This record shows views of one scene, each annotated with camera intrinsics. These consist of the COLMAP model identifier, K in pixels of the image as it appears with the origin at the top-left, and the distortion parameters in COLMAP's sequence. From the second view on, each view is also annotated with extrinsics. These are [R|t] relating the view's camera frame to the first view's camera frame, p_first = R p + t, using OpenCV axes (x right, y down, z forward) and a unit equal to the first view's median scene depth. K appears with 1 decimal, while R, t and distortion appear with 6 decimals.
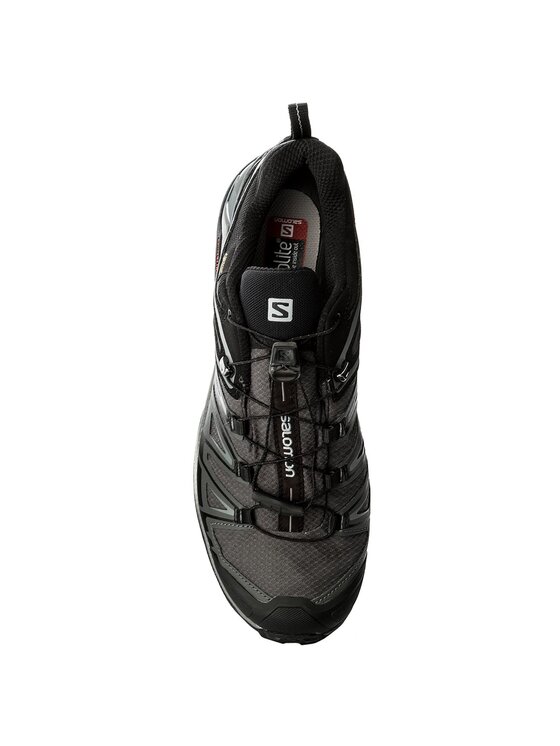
lens RADIAL K [[1678.3, 0, 279.4], [0, 1678.3, 373.0], [0, 0, 1]] dist [-0.031169, 0.000000]
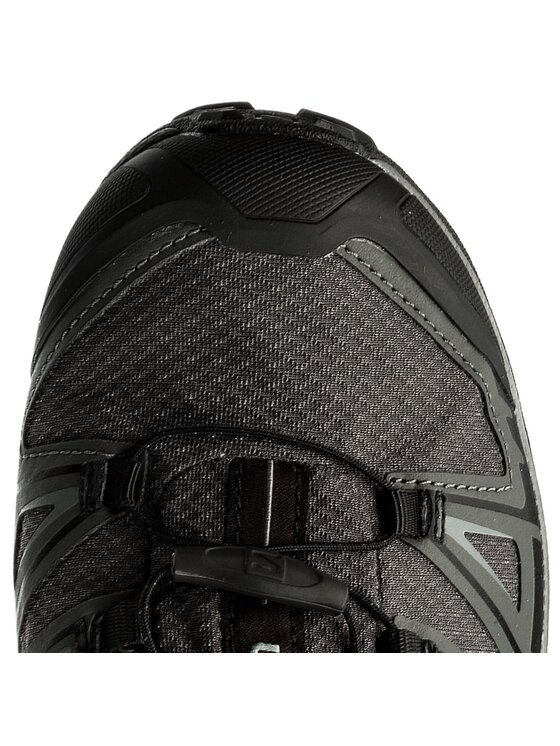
lens RADIAL K [[812.4, 0, 278.6], [0, 812.4, 371.5], [0, 0, 1]] dist [0.010713, 0.000000]
pose [[-0.992596, -0.035626, -0.116118, 0.023304], [0.032632, -0.999087, 0.027584, 0.107192], [-0.116994, 0.023591, 0.992852, 0.848918]]
